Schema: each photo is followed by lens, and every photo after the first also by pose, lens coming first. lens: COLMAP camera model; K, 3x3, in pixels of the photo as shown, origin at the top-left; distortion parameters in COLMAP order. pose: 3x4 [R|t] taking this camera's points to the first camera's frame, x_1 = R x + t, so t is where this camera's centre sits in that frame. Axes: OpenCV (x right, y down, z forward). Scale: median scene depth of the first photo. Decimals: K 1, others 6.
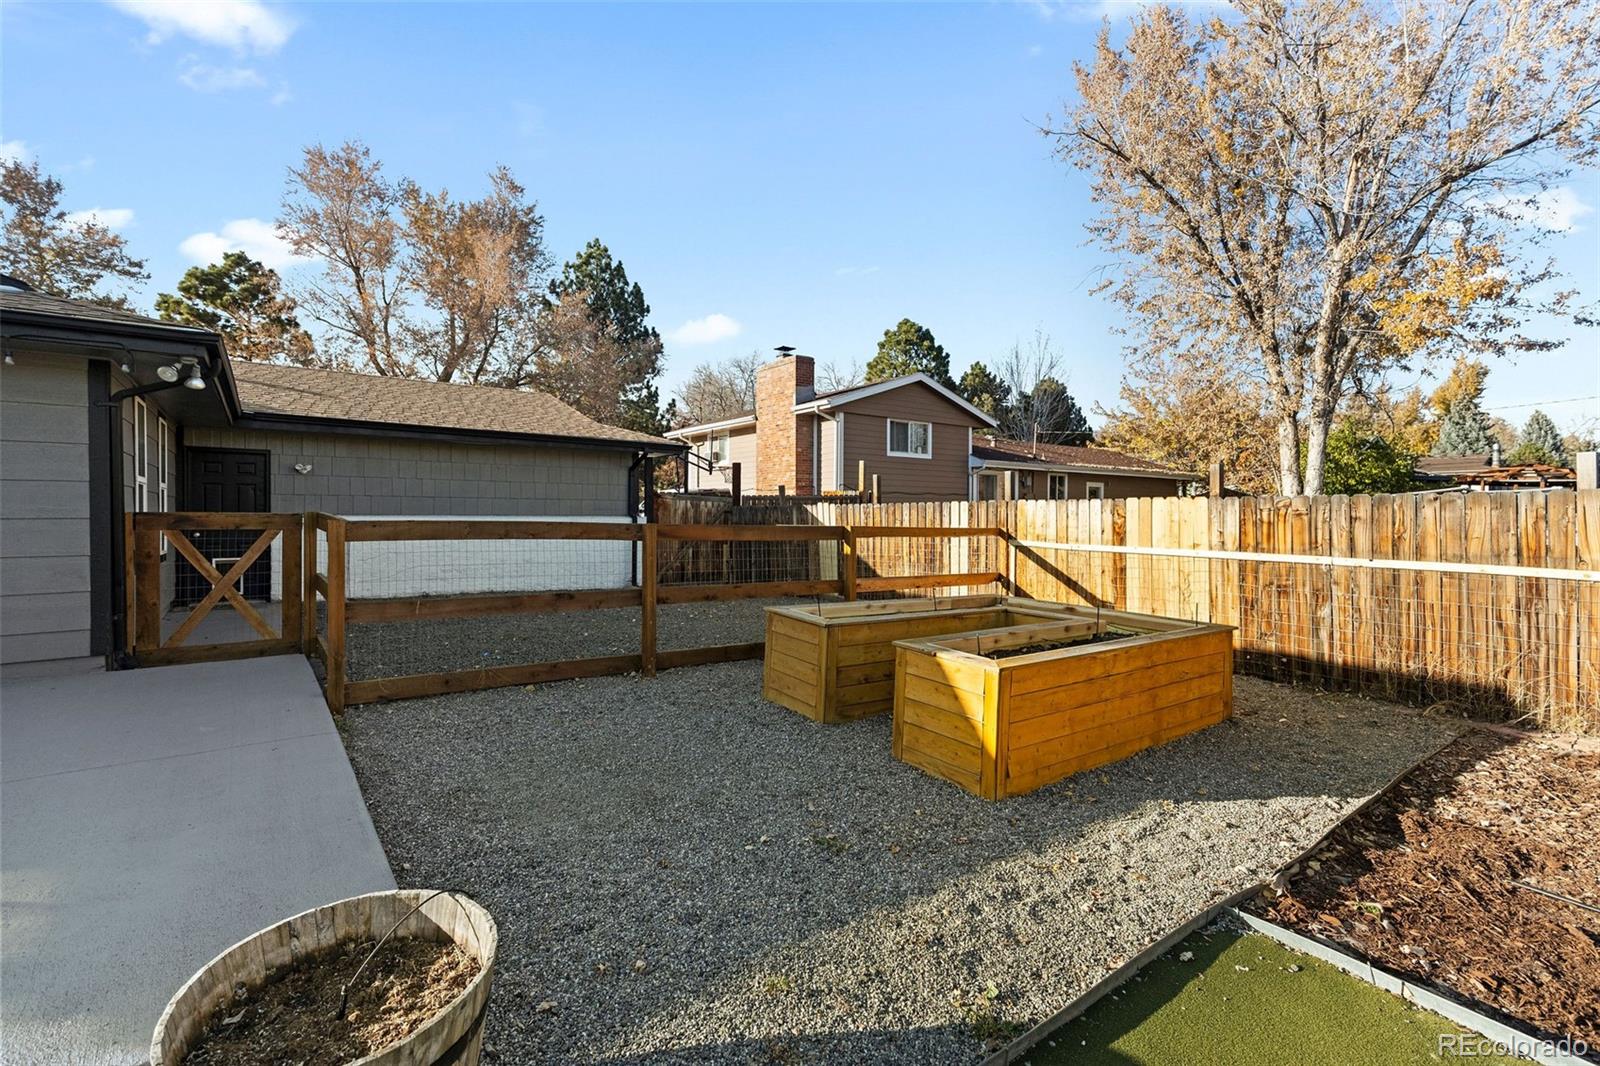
lens RADIAL K [[722.8, 0, 794.6], [0, 722.8, 512.8], [0, 0, 1]] dist [0.010575, -0.002430]
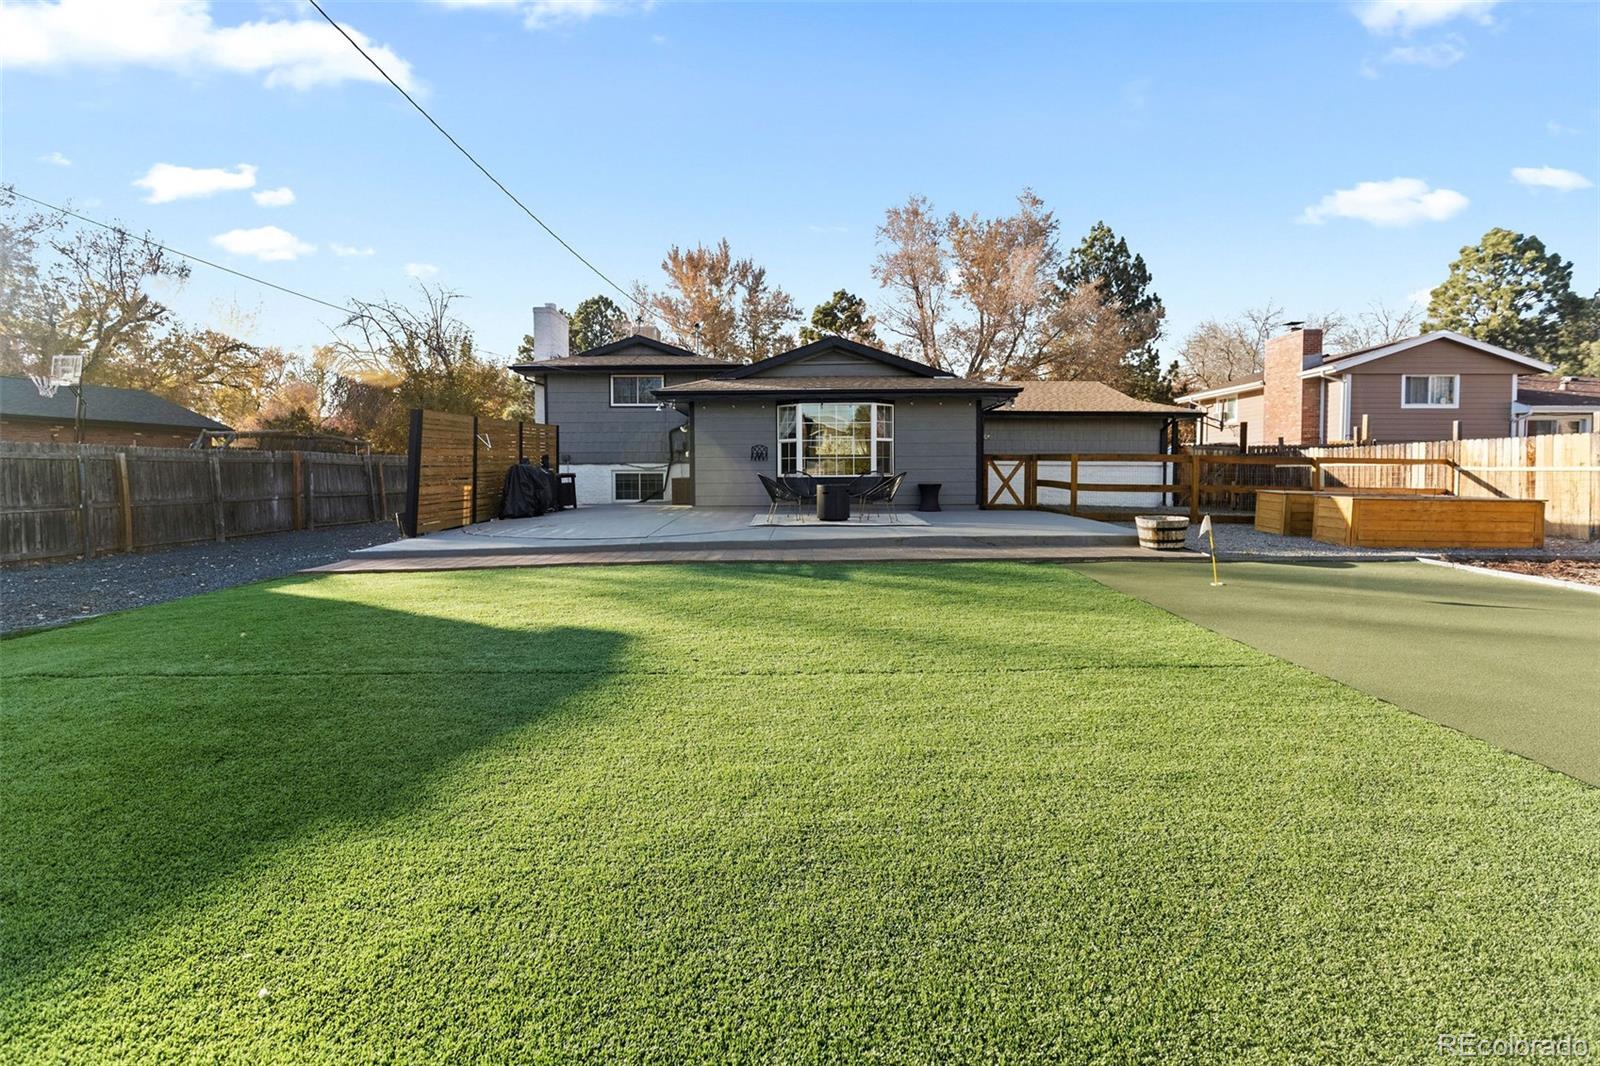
lens RADIAL K [[722.8, 0, 791.7], [0, 722.8, 503.8], [0, 0, 1]] dist [0.010575, -0.002430]
pose [[0.803381, 0.019653, -0.595141, 0.024227], [0.003699, 0.999271, 0.037992, 0.014143], [0.595454, -0.032723, 0.802723, -0.284696]]
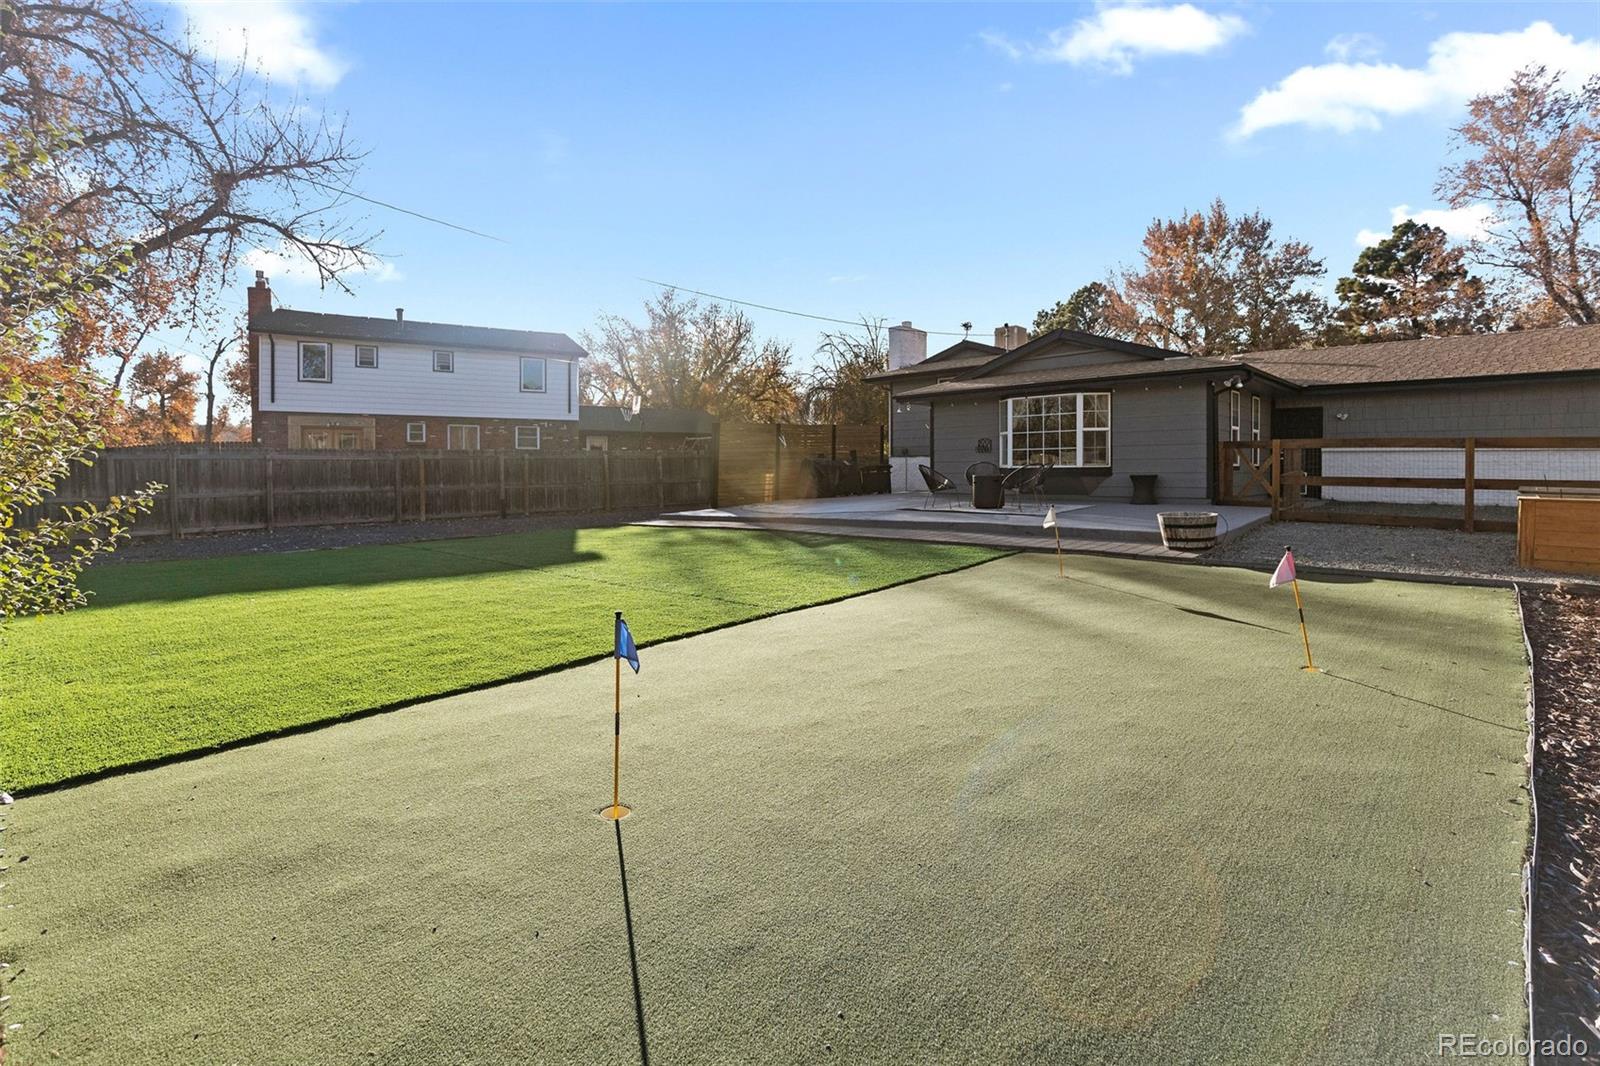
lens RADIAL K [[722.8, 0, 805.1], [0, 722.8, 494.2], [0, 0, 1]] dist [0.010575, -0.002430]
pose [[0.187188, 0.035734, -0.981674, 0.208342], [0.005303, 0.999287, 0.037386, 0.013529], [0.982310, -0.012204, 0.186865, -0.140056]]
